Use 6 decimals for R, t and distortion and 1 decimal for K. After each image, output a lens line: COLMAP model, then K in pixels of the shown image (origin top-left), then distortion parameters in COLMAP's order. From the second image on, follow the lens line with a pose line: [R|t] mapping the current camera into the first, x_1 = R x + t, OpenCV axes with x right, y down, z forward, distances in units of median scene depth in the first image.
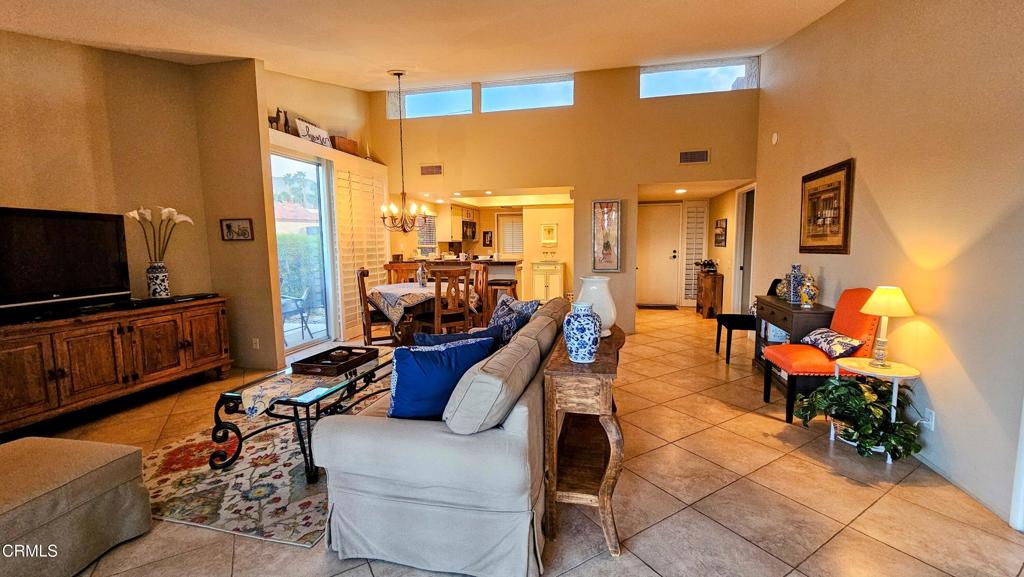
lens RADIAL K [[420.1, 0, 513.9], [0, 420.1, 286.8], [0, 0, 1]] dist [0.000152, -0.000245]
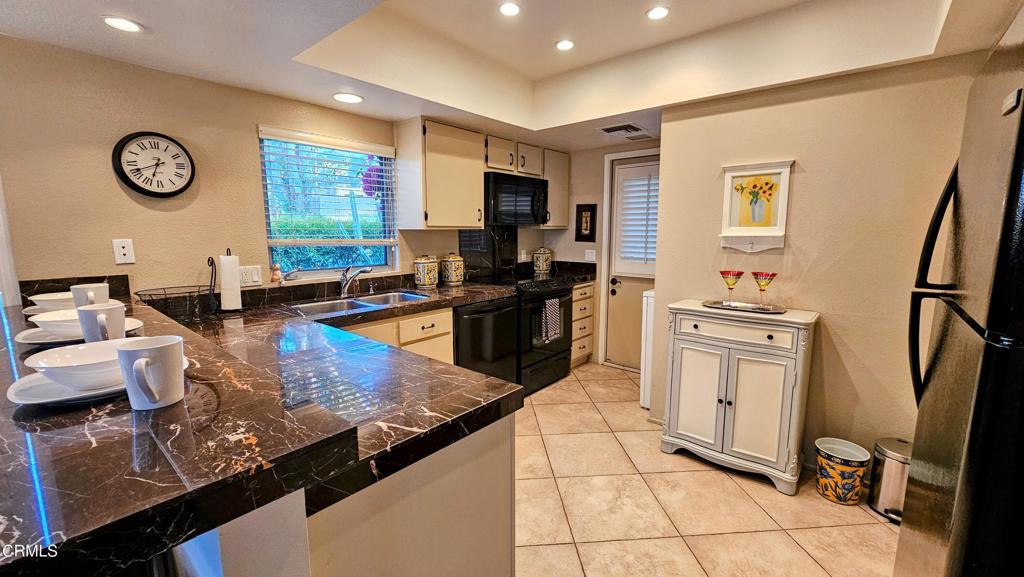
lens RADIAL K [[420.1, 0, 513.9], [0, 420.1, 286.8], [0, 0, 1]] dist [0.000152, -0.000245]
pose [[0.890186, 0.069500, -0.450265, 0.117358], [-0.053082, 0.997387, 0.049006, -0.127565], [0.452495, -0.019724, 0.891549, 1.127802]]
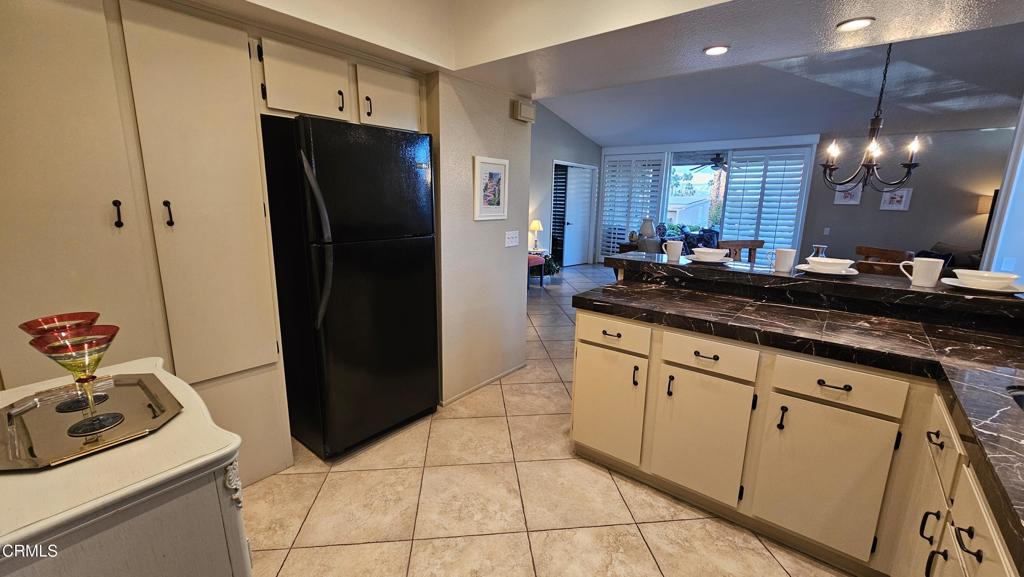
lens RADIAL K [[420.1, 0, 513.9], [0, 420.1, 286.8], [0, 0, 1]] dist [0.000152, -0.000245]
pose [[-0.904116, -0.092639, 0.417123, -0.089968], [0.038167, 0.954803, 0.294778, -0.191707], [-0.425578, 0.282434, -0.859718, 1.688184]]
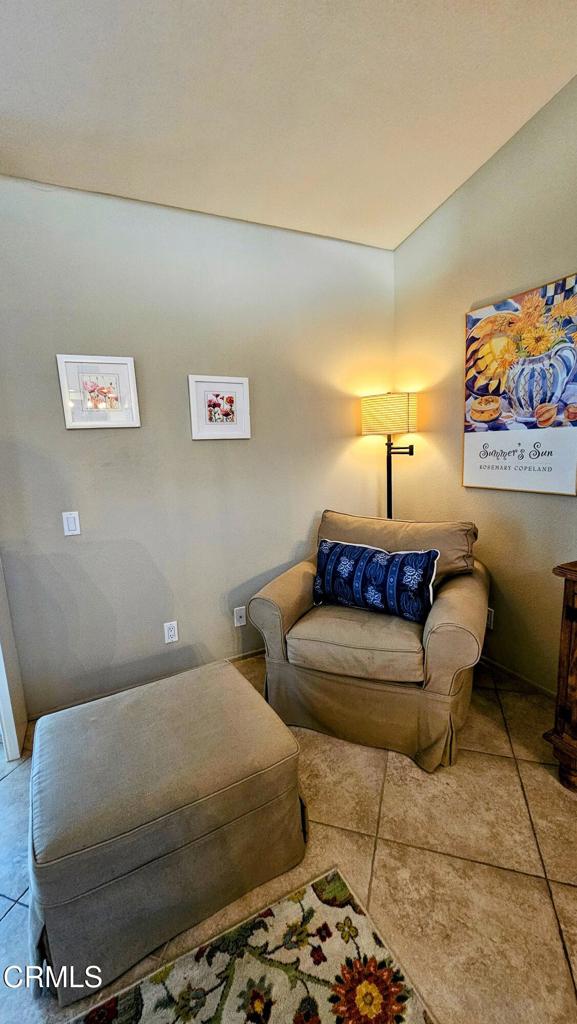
lens RADIAL K [[418.7, 0, 292.1], [0, 418.7, 505.7], [0, 0, 1]] dist [-0.001115, -0.000359]
pose [[-0.754451, 0.145933, -0.639927, -0.314559], [-0.021662, 0.968902, 0.246493, -0.049402], [0.655999, 0.199829, -0.727828, 0.532183]]
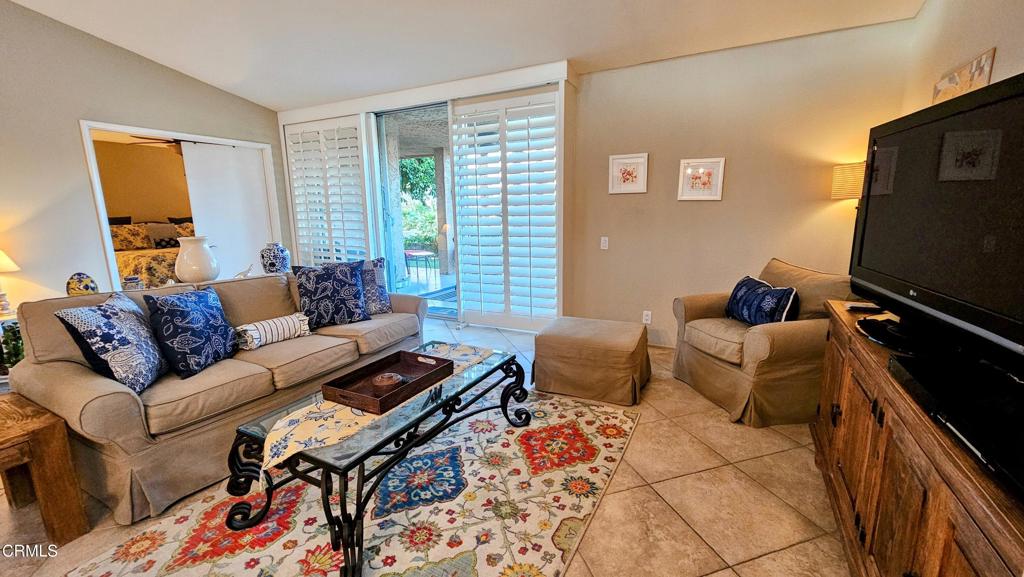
lens RADIAL K [[420.1, 0, 513.9], [0, 420.1, 286.8], [0, 0, 1]] dist [0.000152, -0.000245]
pose [[-0.969150, -0.020693, 0.245602, -0.427271], [0.051731, 0.957196, 0.284780, -0.078959], [-0.240982, 0.288699, -0.926596, 0.853397]]
